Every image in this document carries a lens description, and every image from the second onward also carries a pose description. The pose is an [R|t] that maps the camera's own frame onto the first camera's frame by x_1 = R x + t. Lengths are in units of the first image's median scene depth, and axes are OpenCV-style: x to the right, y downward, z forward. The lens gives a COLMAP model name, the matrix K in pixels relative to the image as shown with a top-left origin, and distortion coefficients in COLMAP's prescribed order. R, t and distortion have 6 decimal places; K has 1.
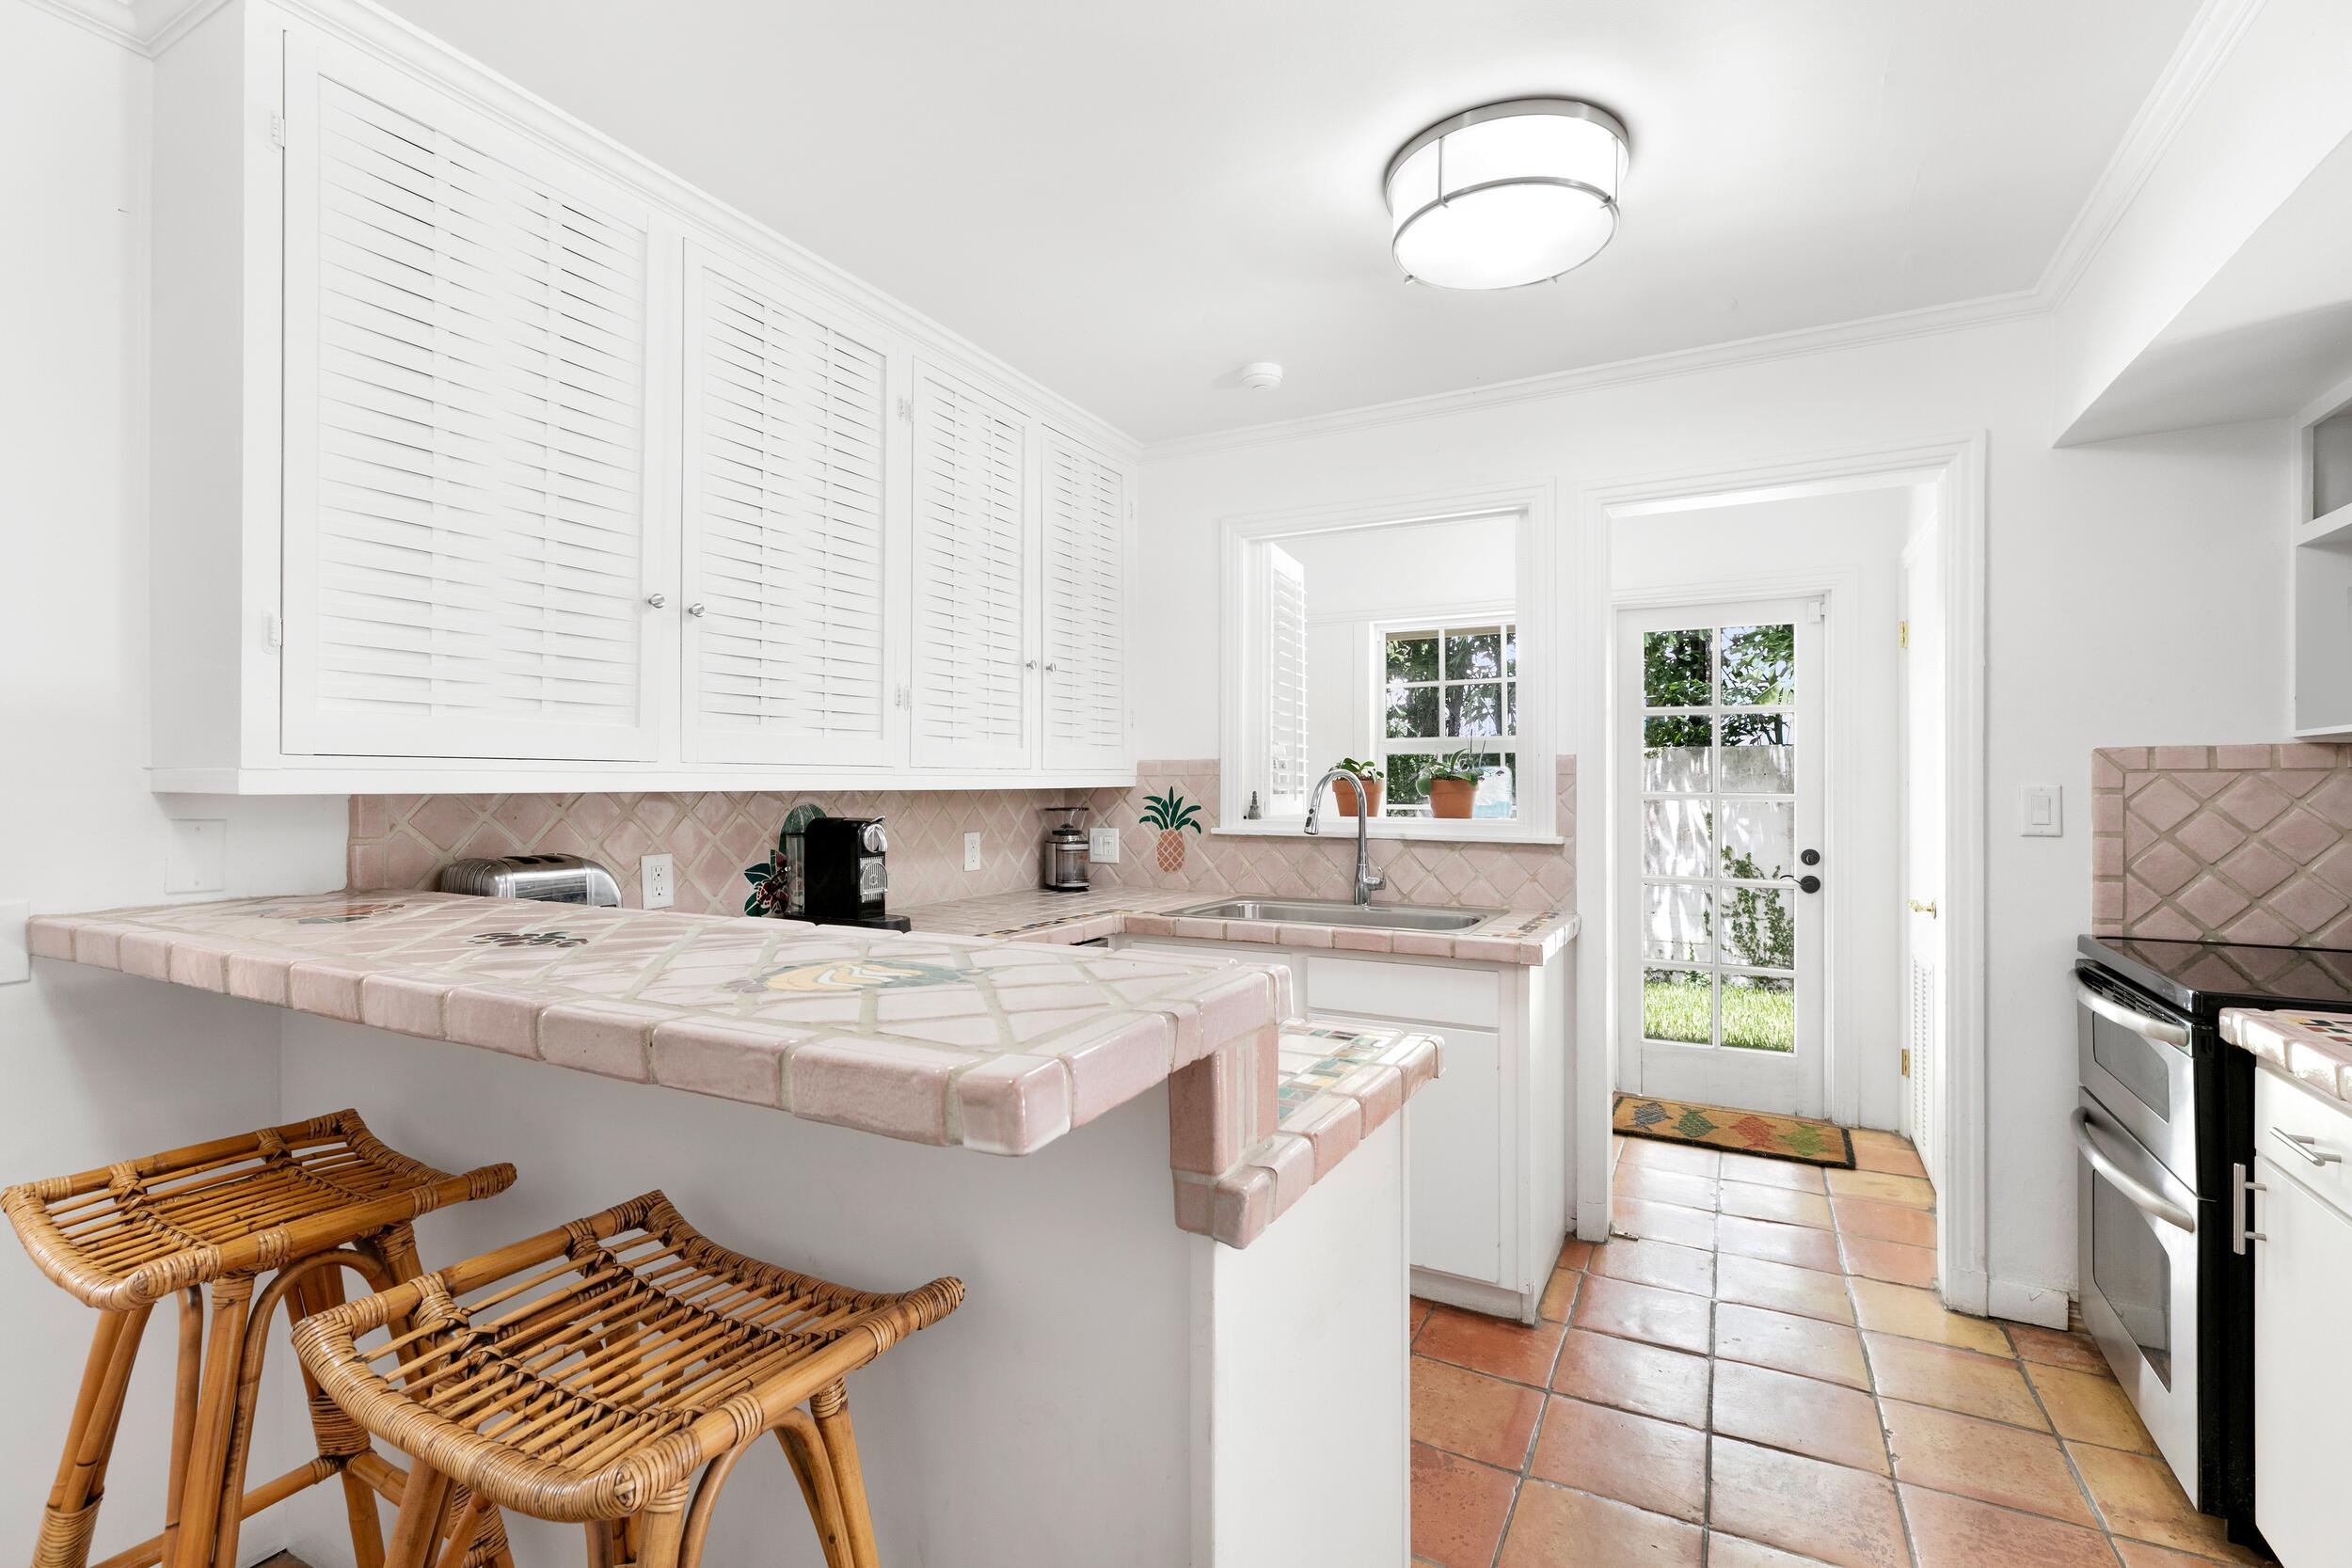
lens RADIAL K [[1069.0, 0, 1159.6], [0, 1069.0, 785.4], [0, 0, 1]] dist [-0.000762, 0.000091]
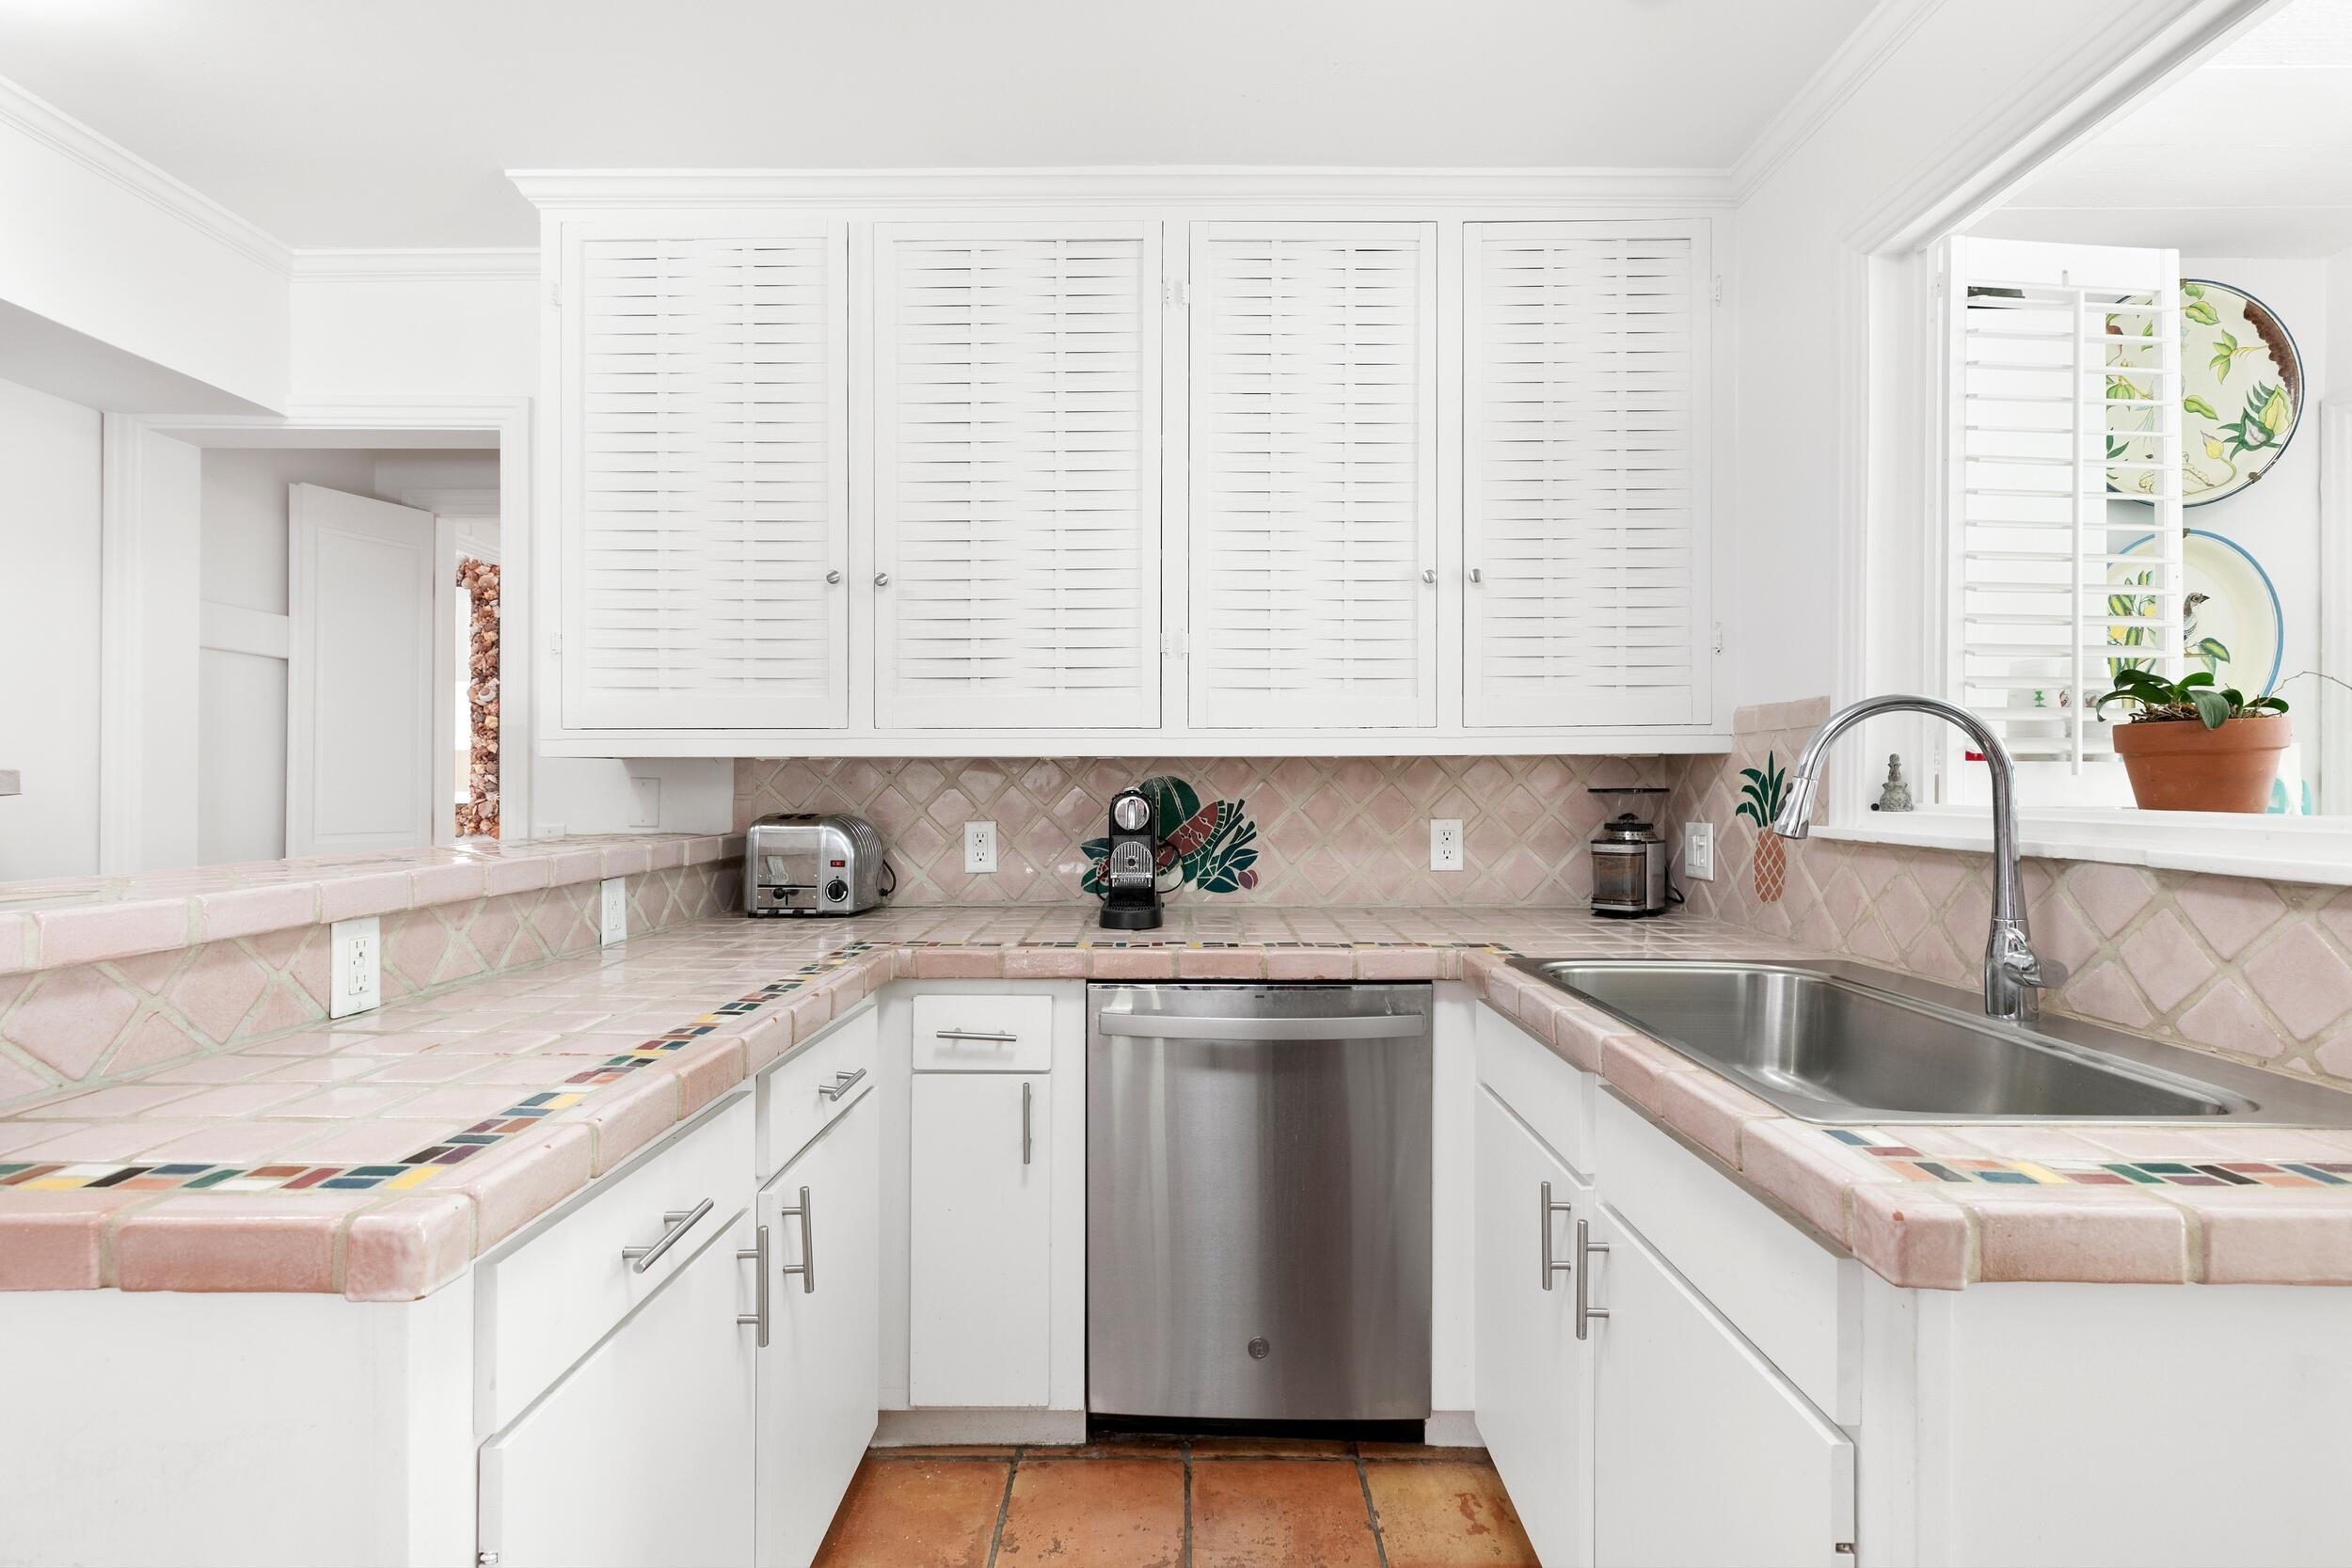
lens RADIAL K [[1069.0, 0, 1174.9], [0, 1069.0, 778.6], [0, 0, 1]] dist [-0.000762, 0.000091]
pose [[0.469875, -0.002403, -0.882730, 0.383272], [-0.000896, 0.999994, -0.003199, 0.019077], [0.882733, 0.002294, 0.469870, 0.487645]]
